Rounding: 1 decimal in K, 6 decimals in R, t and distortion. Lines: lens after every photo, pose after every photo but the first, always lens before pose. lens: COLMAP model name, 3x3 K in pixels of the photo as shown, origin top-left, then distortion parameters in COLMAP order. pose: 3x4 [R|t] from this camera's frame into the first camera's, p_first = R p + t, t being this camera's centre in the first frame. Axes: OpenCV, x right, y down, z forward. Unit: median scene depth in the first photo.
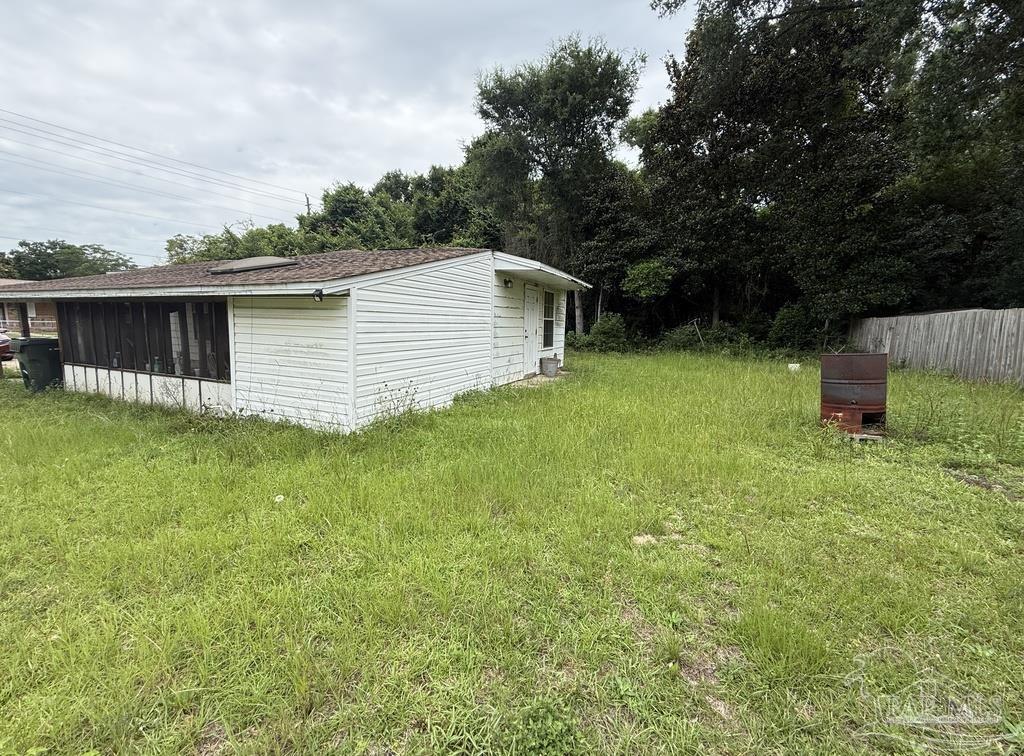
lens RADIAL K [[409.2, 0, 514.3], [0, 409.2, 379.9], [0, 0, 1]] dist [0.001718, -0.000522]
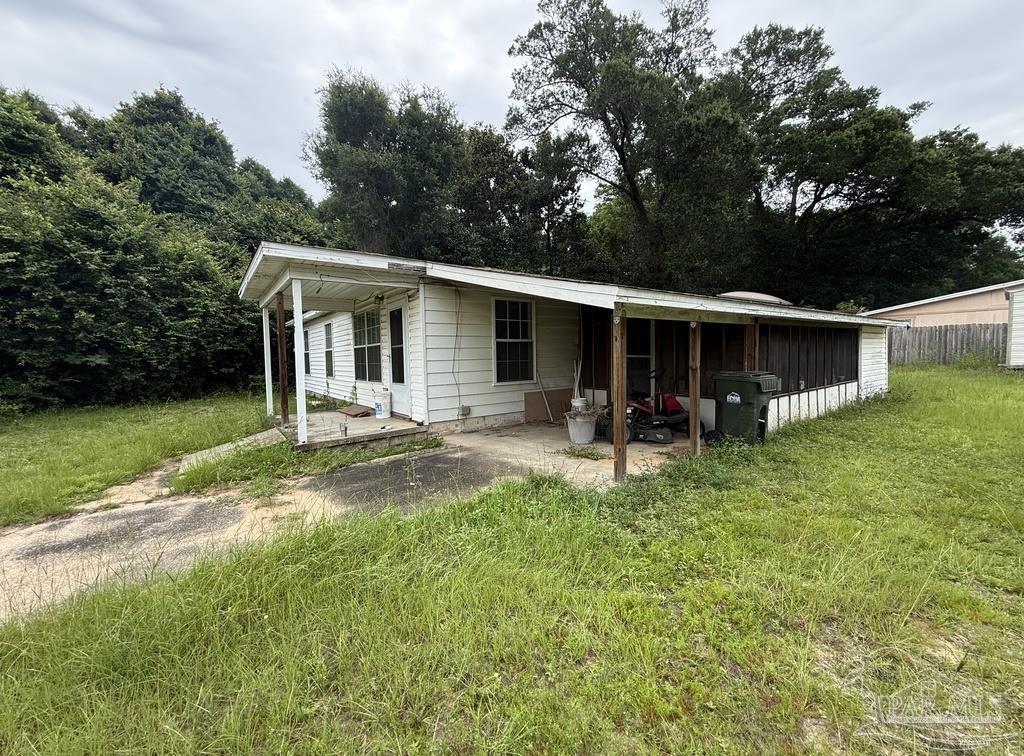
lens RADIAL K [[409.2, 0, 511.0], [0, 409.2, 374.4], [0, 0, 1]] dist [0.001718, -0.000522]
pose [[0.486159, -0.078106, 0.870373, -0.748360], [0.152593, 0.988283, 0.003454, -0.061347], [-0.860445, 0.131134, 0.492381, 0.377793]]
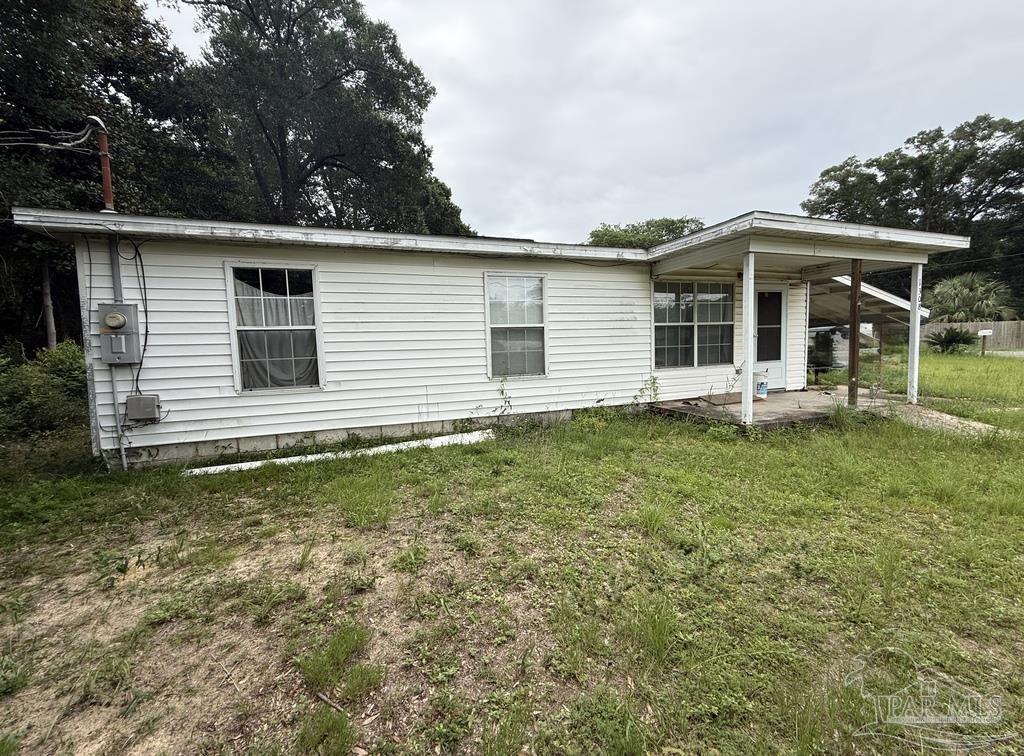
lens RADIAL K [[409.2, 0, 516.9], [0, 409.2, 380.0], [0, 0, 1]] dist [0.001718, -0.000522]
pose [[-0.704344, -0.064038, 0.706964, -0.592954], [0.105588, 0.975392, 0.193550, -0.148887], [-0.701962, 0.210972, -0.680250, 1.067116]]
